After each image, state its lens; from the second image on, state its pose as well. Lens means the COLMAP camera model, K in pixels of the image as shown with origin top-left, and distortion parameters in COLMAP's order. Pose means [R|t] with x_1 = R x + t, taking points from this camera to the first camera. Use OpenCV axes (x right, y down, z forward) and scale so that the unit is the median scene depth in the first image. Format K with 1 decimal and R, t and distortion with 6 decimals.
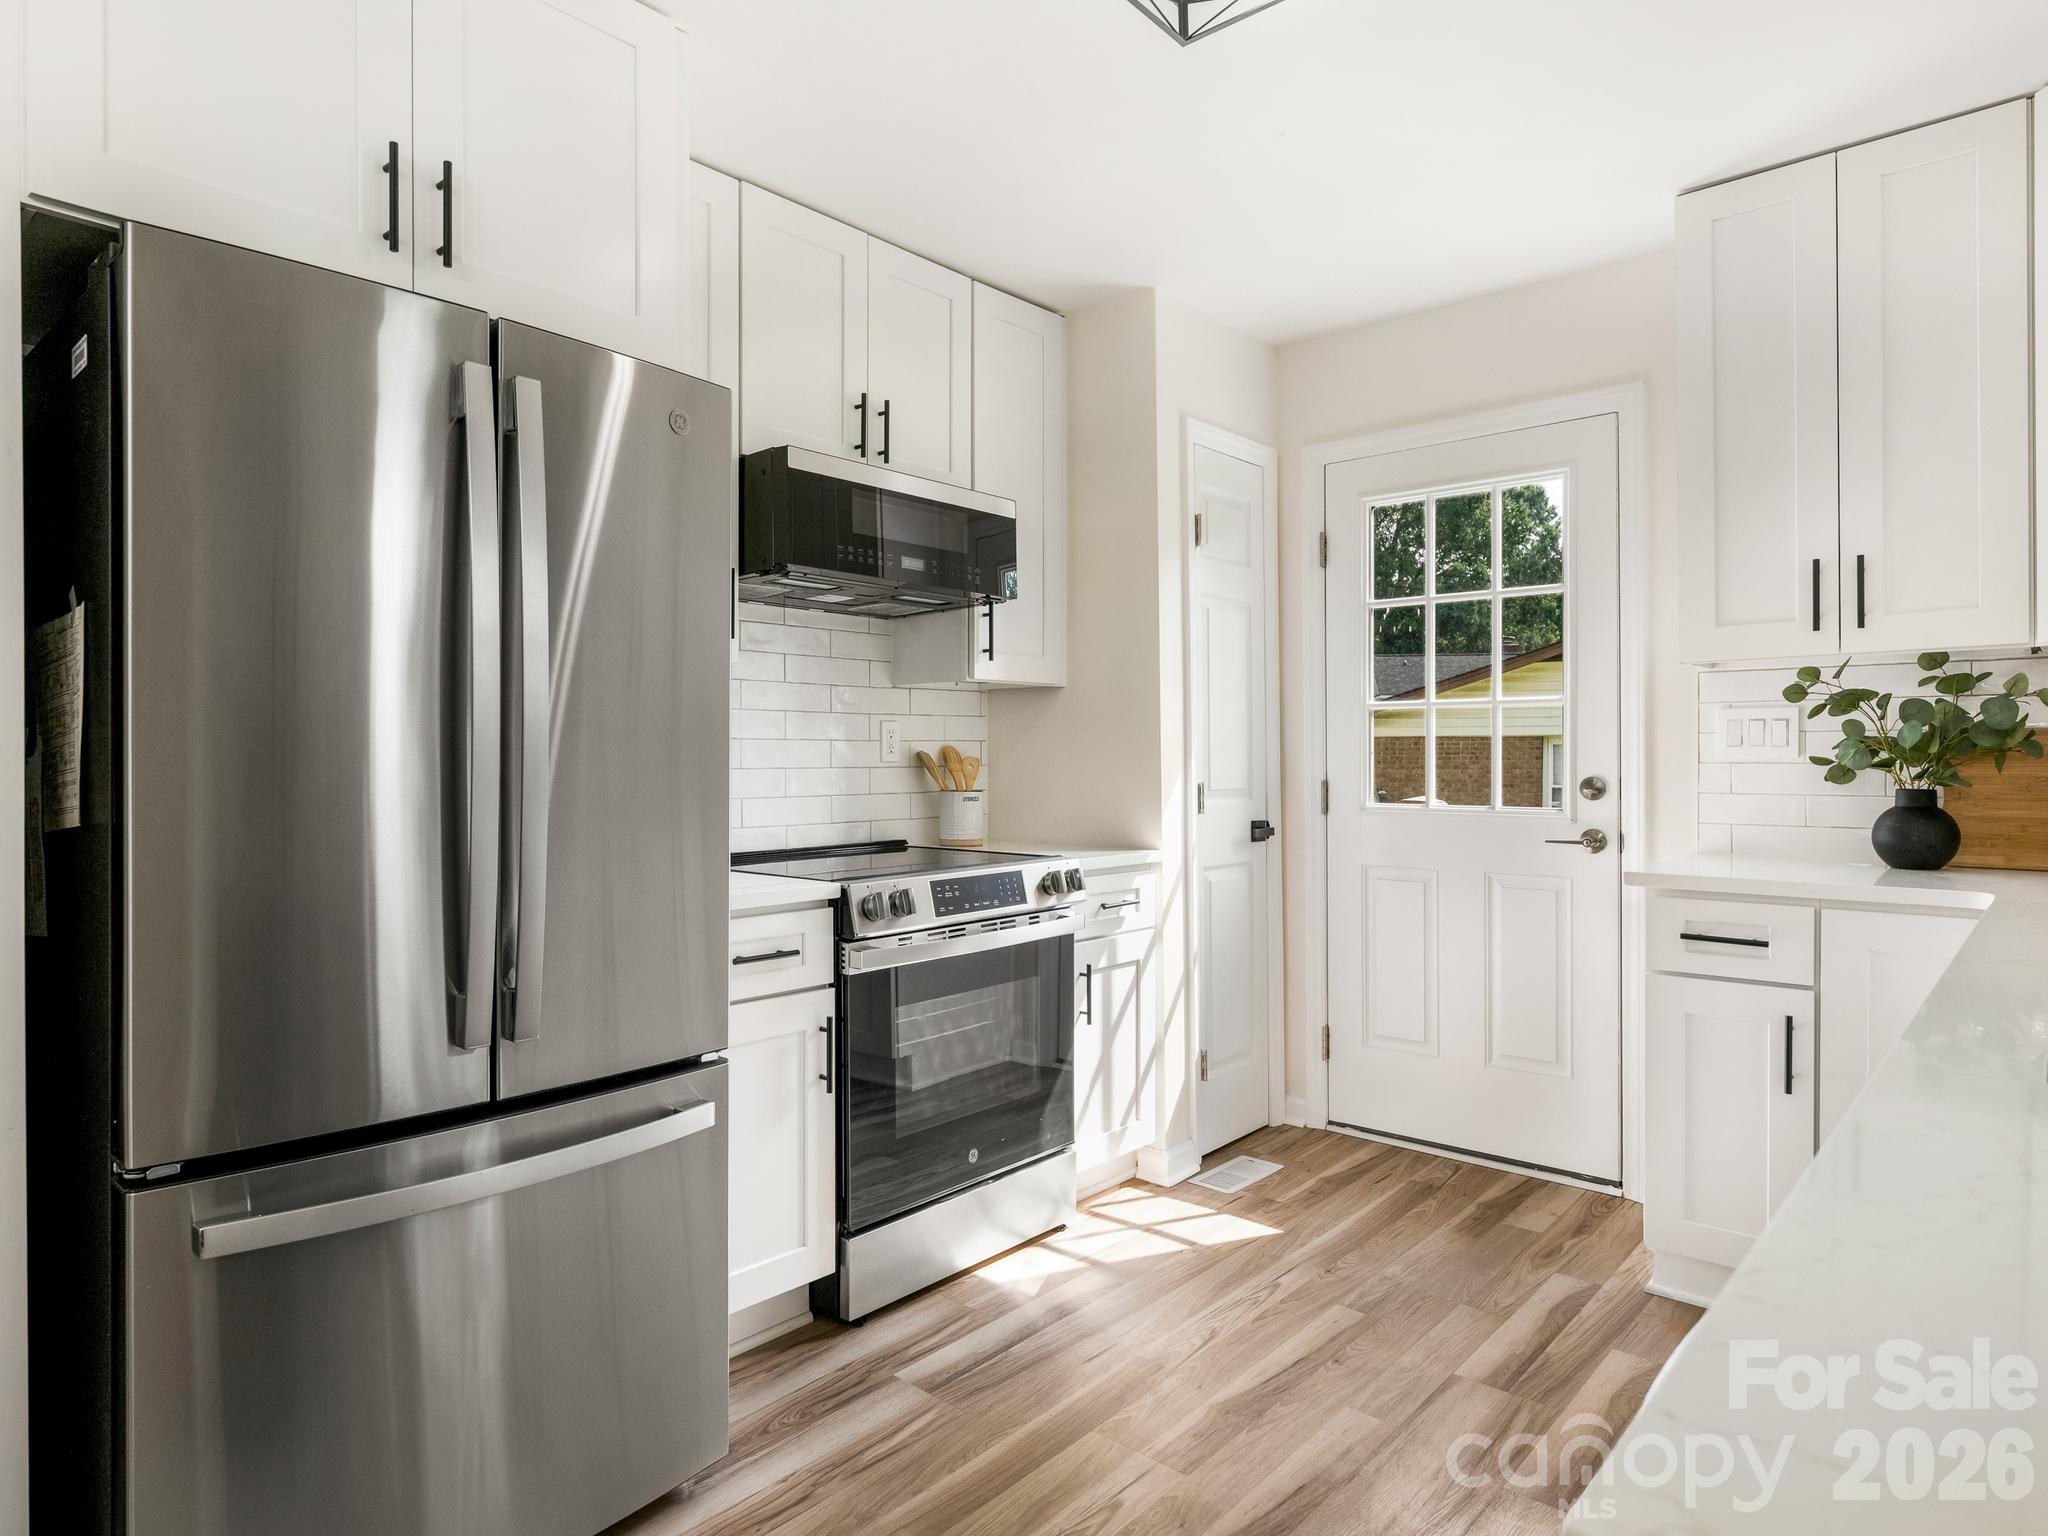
lens RADIAL K [[1206.8, 0, 1024.0], [0, 1206.8, 768.0], [0, 0, 1]] dist [0.006016, 0.001564]
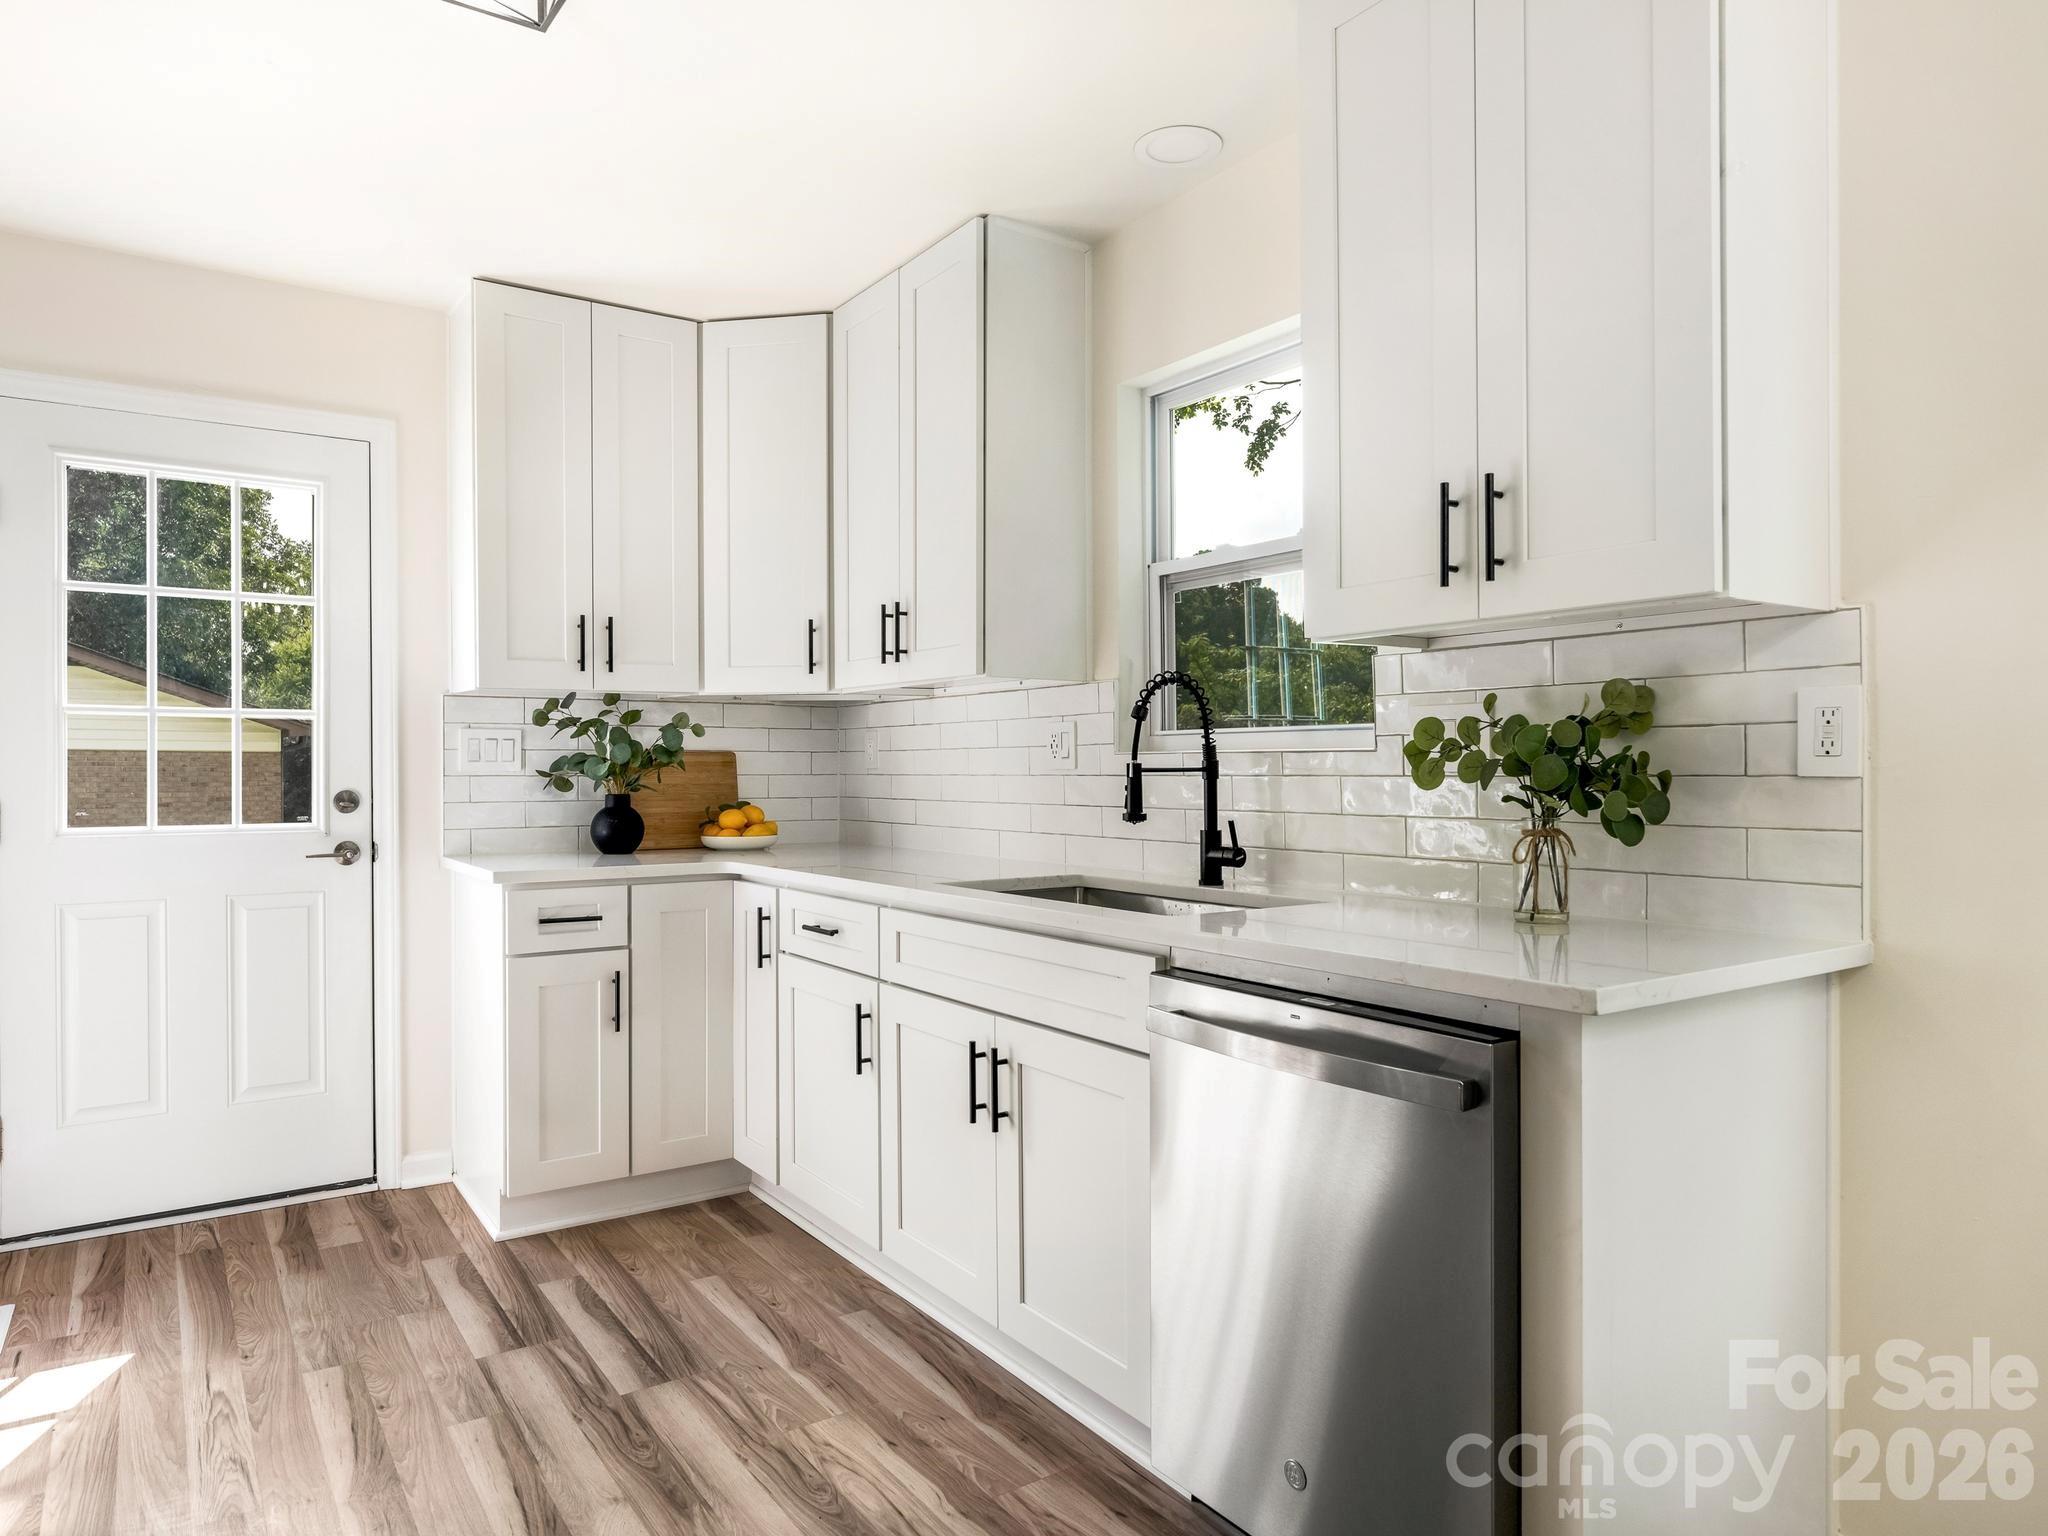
lens RADIAL K [[1260.1, 0, 933.3], [0, 1260.1, 773.0], [0, 0, 1]] dist [0.002346, 0.016051]
pose [[0.292651, -0.000923, 0.956219, -0.418927], [0.013206, 0.999908, -0.003077, 0.002620], [-0.956128, 0.013528, 0.292637, 0.217812]]
